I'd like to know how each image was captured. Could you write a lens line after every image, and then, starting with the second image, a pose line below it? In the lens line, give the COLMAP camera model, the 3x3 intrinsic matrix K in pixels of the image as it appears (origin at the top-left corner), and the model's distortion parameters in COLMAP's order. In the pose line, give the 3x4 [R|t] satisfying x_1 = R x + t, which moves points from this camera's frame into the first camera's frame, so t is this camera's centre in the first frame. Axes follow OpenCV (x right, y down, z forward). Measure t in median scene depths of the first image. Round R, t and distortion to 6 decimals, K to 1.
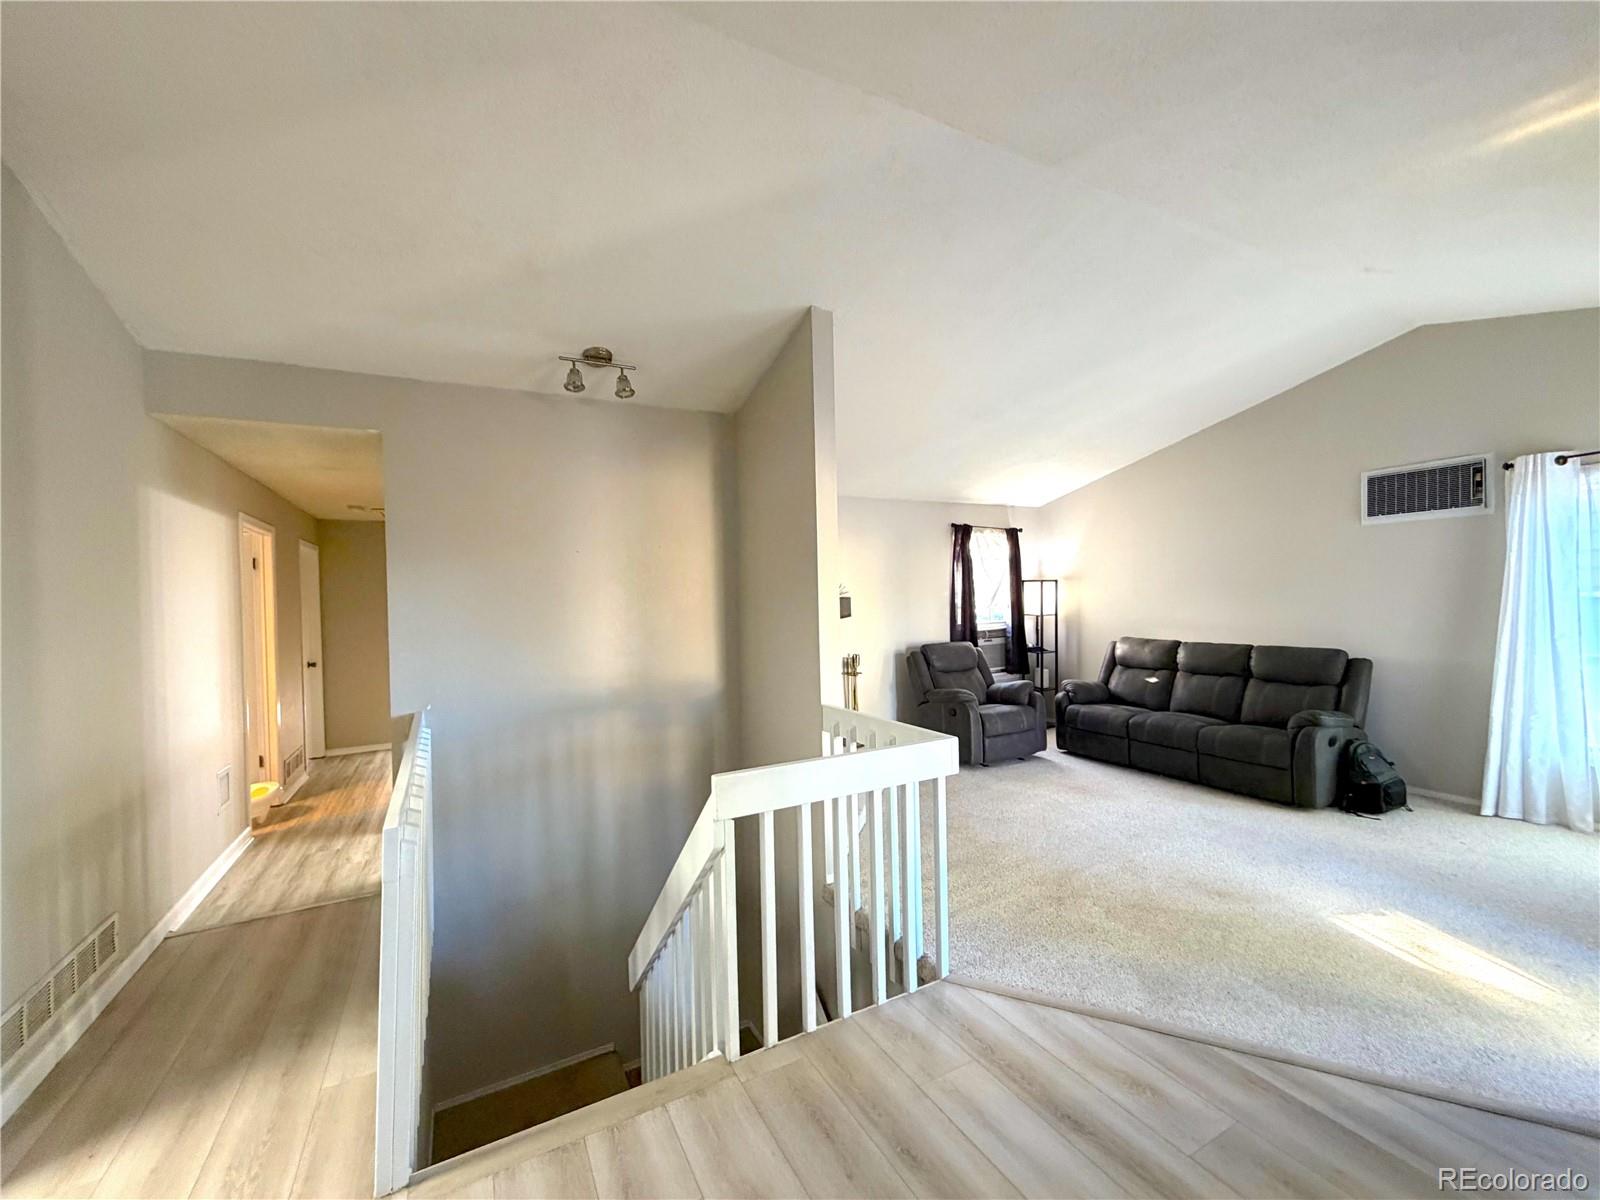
lens RADIAL K [[643.3, 0, 795.6], [0, 643.3, 598.0], [0, 0, 1]] dist [0.001097, 0.000370]
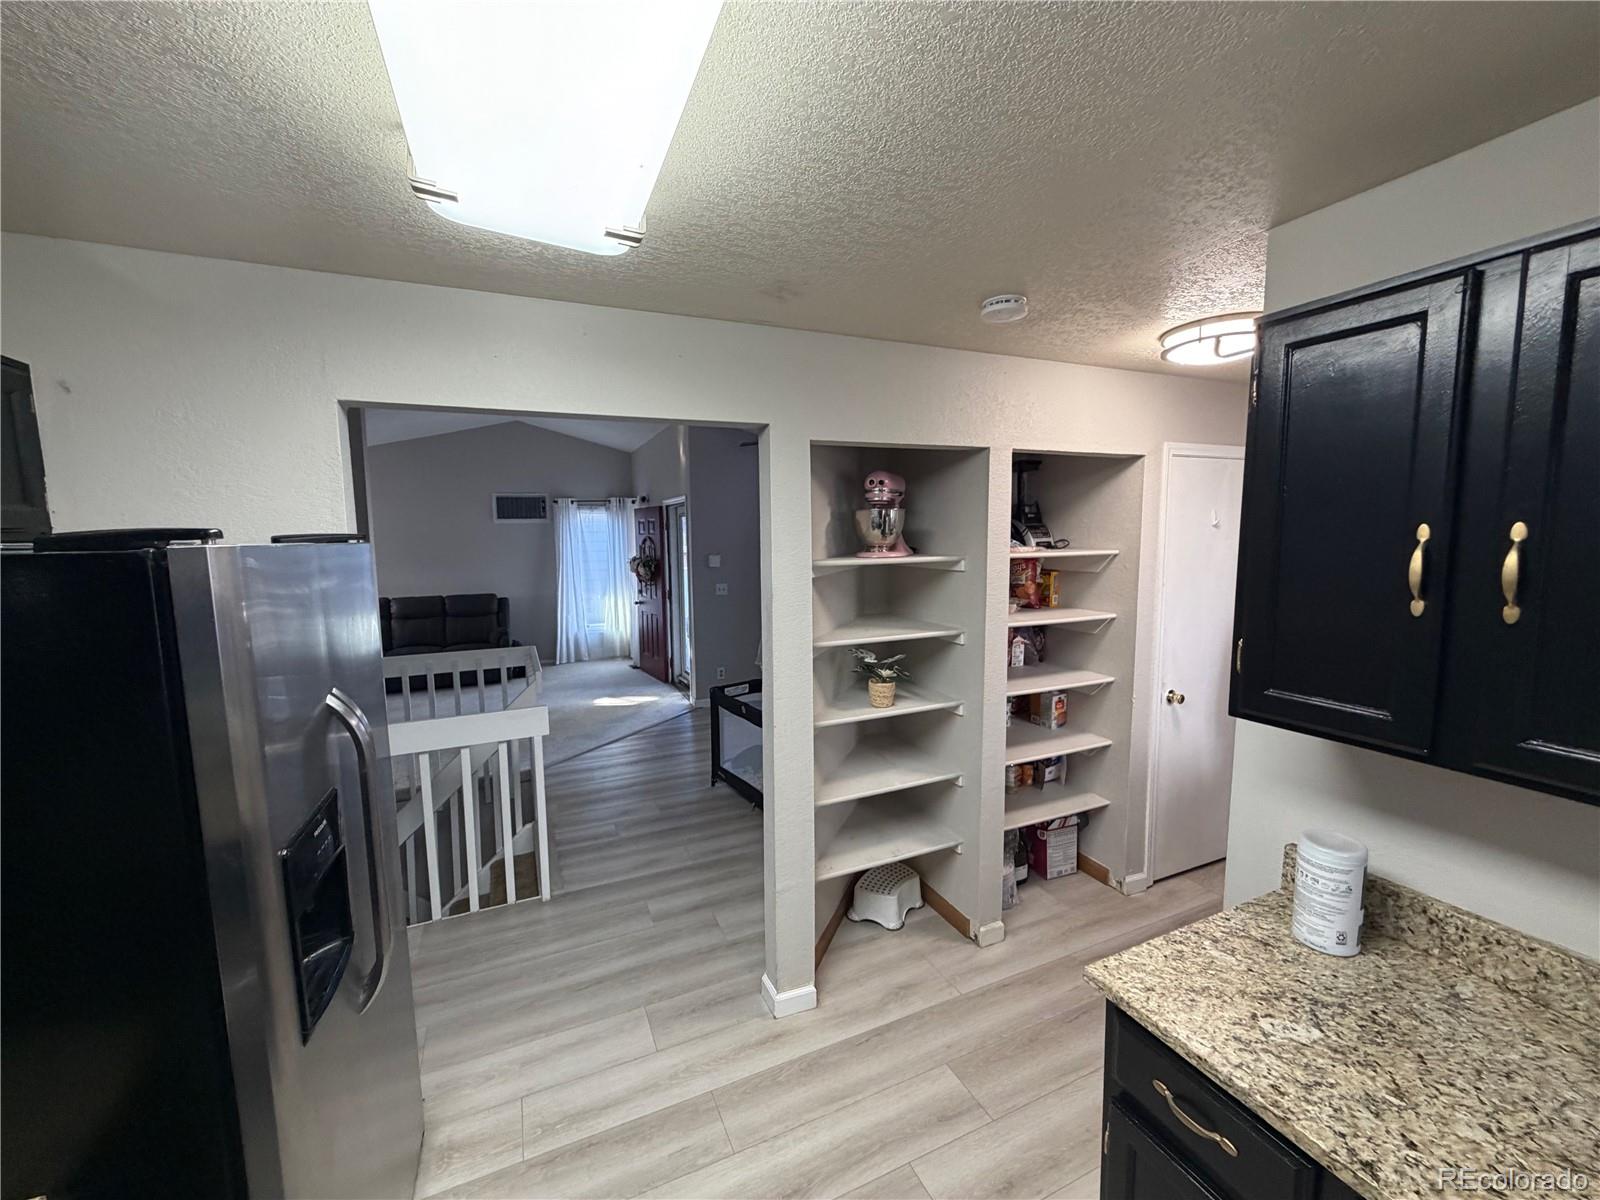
lens RADIAL K [[643.3, 0, 795.6], [0, 643.3, 598.0], [0, 0, 1]] dist [0.001097, 0.000370]
pose [[0.063392, -0.067772, 0.995685, -1.149443], [0.008135, 0.997694, 0.067390, -0.026669], [-0.997956, 0.003828, 0.063798, 0.082169]]
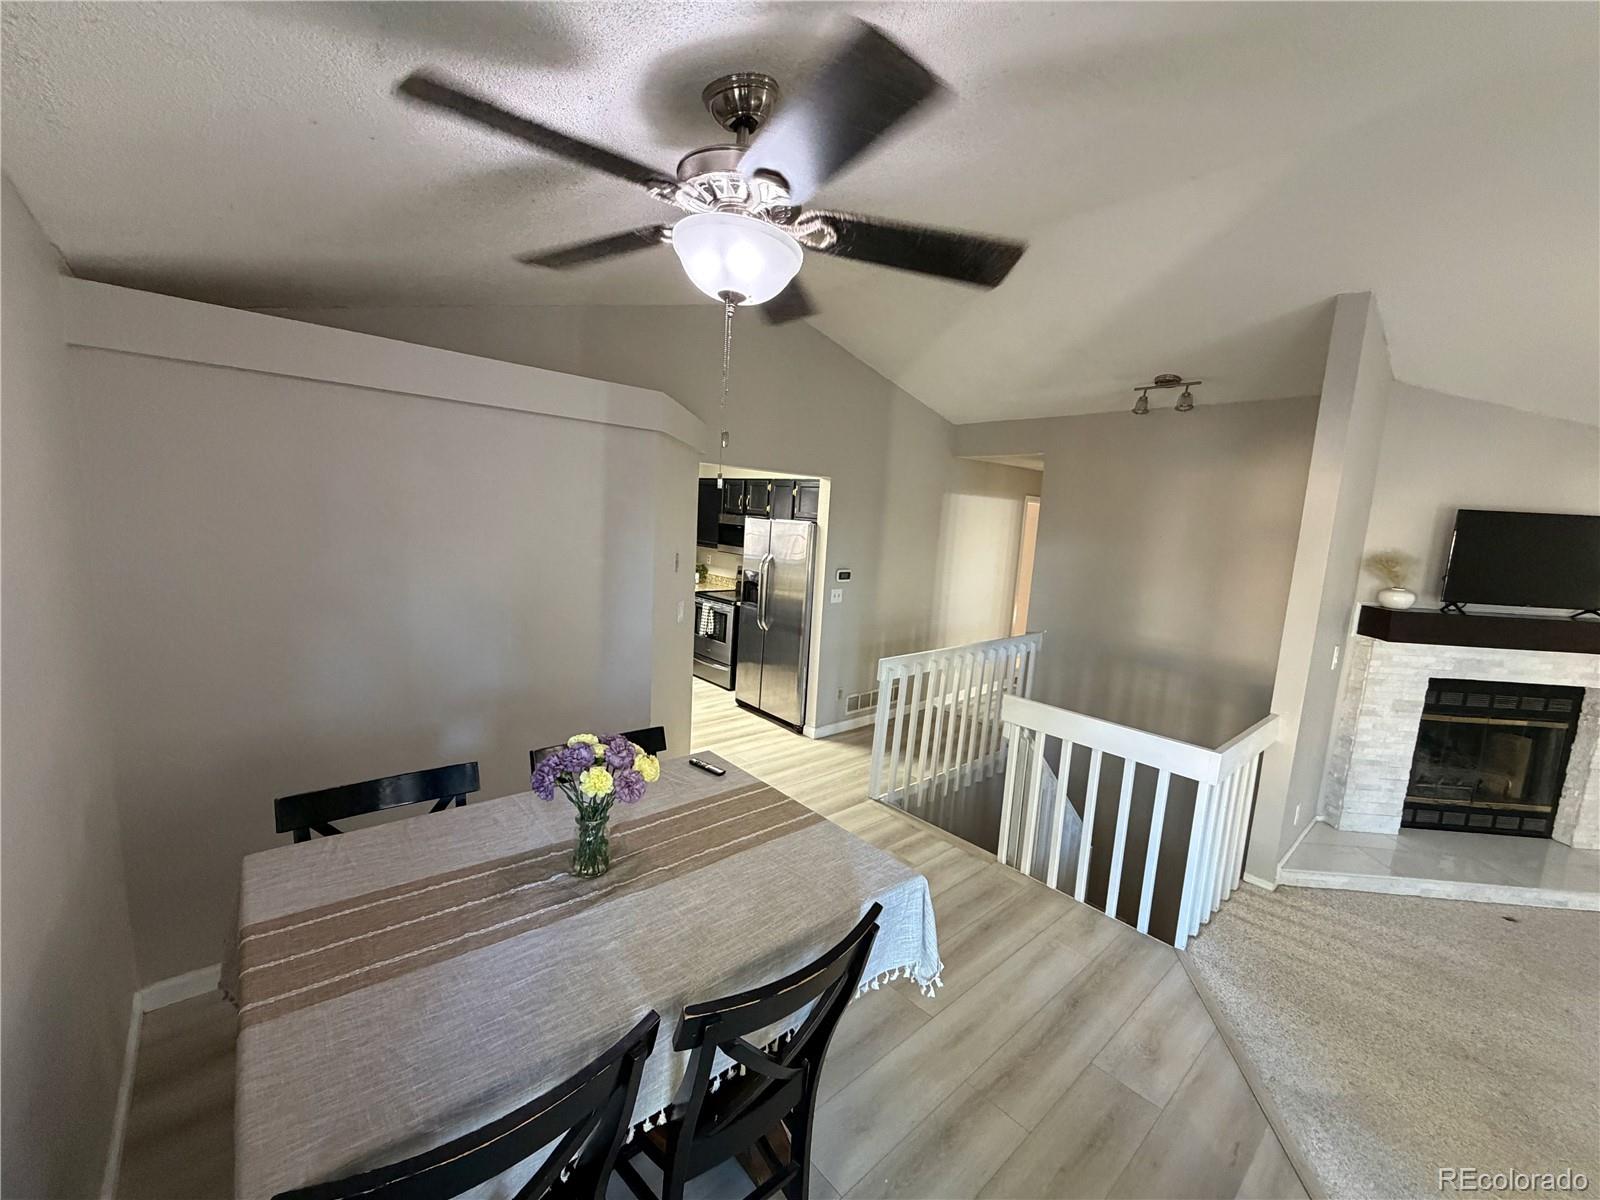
lens RADIAL K [[643.3, 0, 795.6], [0, 643.3, 598.0], [0, 0, 1]] dist [0.001097, 0.000370]
pose [[0.234157, 0.166691, -0.957802, 0.778707], [-0.067509, 0.985601, 0.155025, -0.113301], [0.969852, 0.028360, 0.242039, 0.034887]]
